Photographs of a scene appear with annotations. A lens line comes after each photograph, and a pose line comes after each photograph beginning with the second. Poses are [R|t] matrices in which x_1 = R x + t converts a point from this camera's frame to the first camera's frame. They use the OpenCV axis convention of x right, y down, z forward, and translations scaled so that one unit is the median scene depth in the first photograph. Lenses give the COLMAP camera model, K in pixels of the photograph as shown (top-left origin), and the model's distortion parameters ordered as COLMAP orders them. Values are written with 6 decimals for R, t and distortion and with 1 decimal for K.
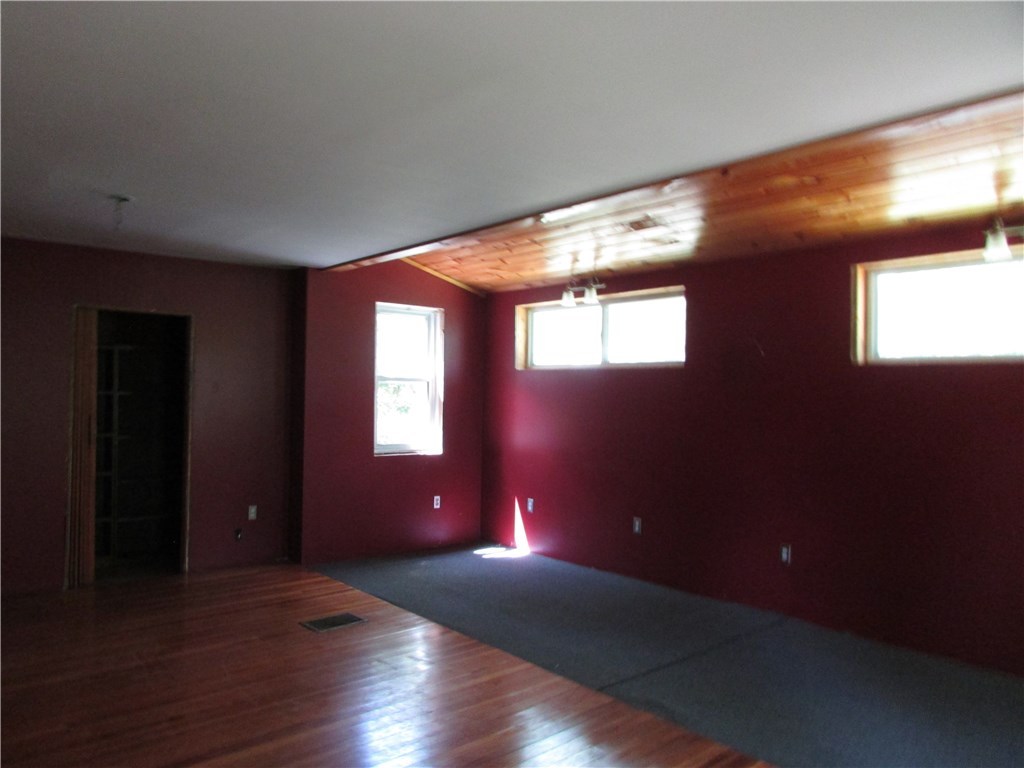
lens RADIAL K [[735.2, 0, 512.0], [0, 735.2, 384.0], [0, 0, 1]] dist [-0.013347, 0.000297]
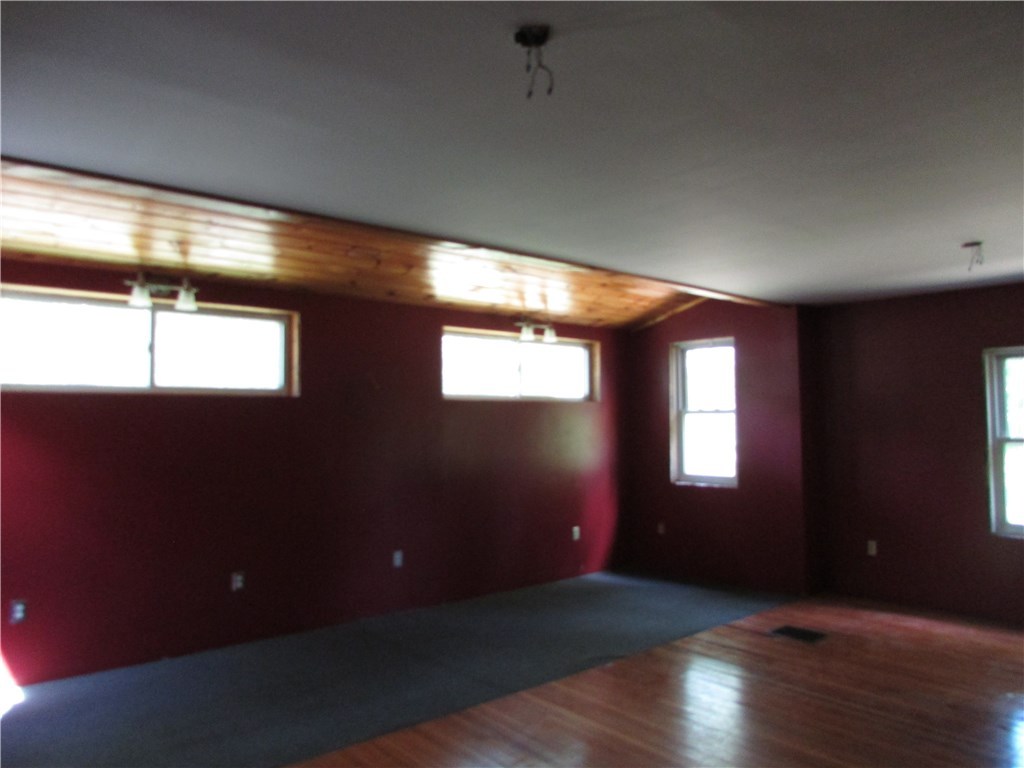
lens RADIAL K [[694.2, 0, 510.5], [0, 694.2, 356.1], [0, 0, 1]] dist [-0.029490, -0.001135]
pose [[0.037394, 0.090586, 0.995186, -0.667881], [0.003360, 0.995866, -0.090774, 0.008561], [-0.999295, 0.006738, 0.036935, 0.689147]]
